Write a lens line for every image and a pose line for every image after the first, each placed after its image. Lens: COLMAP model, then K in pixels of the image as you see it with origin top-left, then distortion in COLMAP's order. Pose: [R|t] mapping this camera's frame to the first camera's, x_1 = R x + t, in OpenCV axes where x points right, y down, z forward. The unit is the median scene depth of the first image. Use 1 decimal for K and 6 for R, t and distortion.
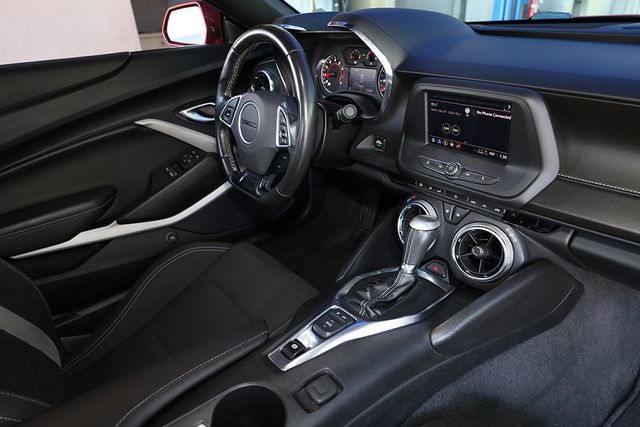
lens RADIAL K [[411.3, 0, 321.6], [0, 411.3, 215.1], [0, 0, 1]] dist [0.007313, -0.002503]
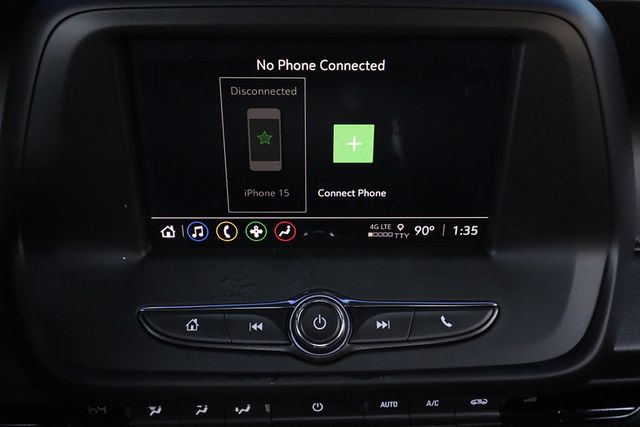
lens RADIAL K [[641.6, 0, 320.9], [0, 641.6, 213.7], [0, 0, 1]] dist [-0.013468, 0.000000]
pose [[0.591243, -0.214896, 0.777336, 0.024848], [0.327893, 0.944642, 0.011752, -0.180329], [-0.736830, 0.247935, 0.628976, 0.735368]]
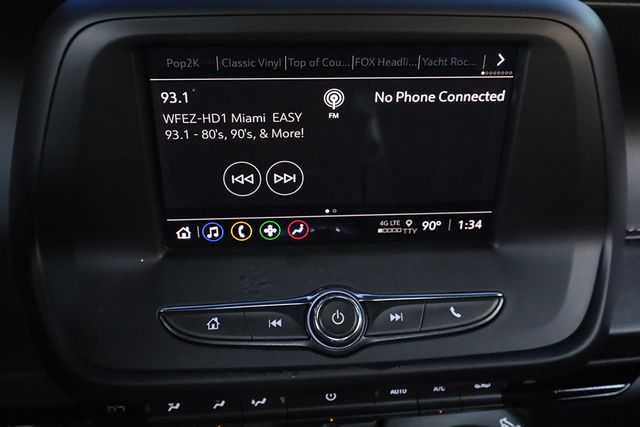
lens RADIAL K [[641.6, 0, 321.3], [0, 641.6, 215.9], [0, 0, 1]] dist [-0.013468, 0.000000]
pose [[0.540108, -0.253580, 0.802484, -0.002489], [0.347112, 0.935767, 0.062075, -0.202808], [-0.766679, 0.245024, 0.593436, 0.748382]]
